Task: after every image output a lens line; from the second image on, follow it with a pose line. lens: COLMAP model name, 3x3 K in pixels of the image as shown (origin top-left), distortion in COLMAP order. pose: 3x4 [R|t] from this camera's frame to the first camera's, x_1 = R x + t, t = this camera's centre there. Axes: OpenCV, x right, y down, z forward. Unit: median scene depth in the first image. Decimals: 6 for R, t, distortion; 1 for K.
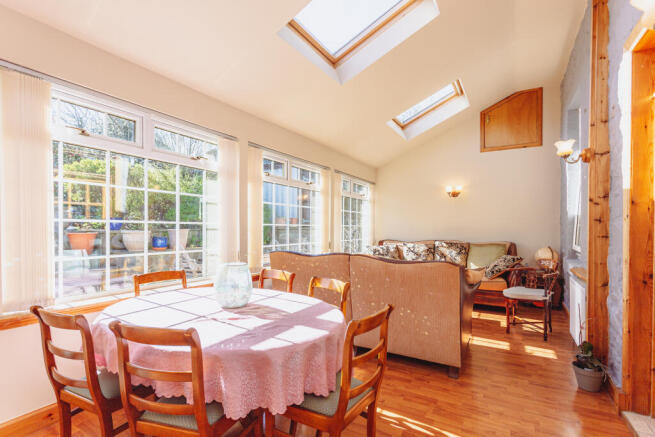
lens RADIAL K [[313.5, 0, 325.2], [0, 313.5, 232.4], [0, 0, 1]] dist [0.004591, 0.000695]
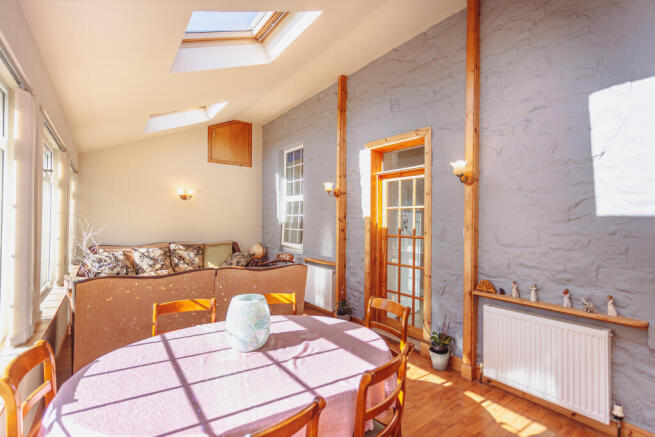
lens RADIAL K [[313.5, 0, 328.6], [0, 313.5, 218.1], [0, 0, 1]] dist [0.004591, 0.000695]
pose [[0.396819, 0.011037, 0.917830, -0.375330], [0.004367, 0.999894, -0.013912, -0.039486], [-0.917886, 0.009529, 0.396729, 0.172325]]
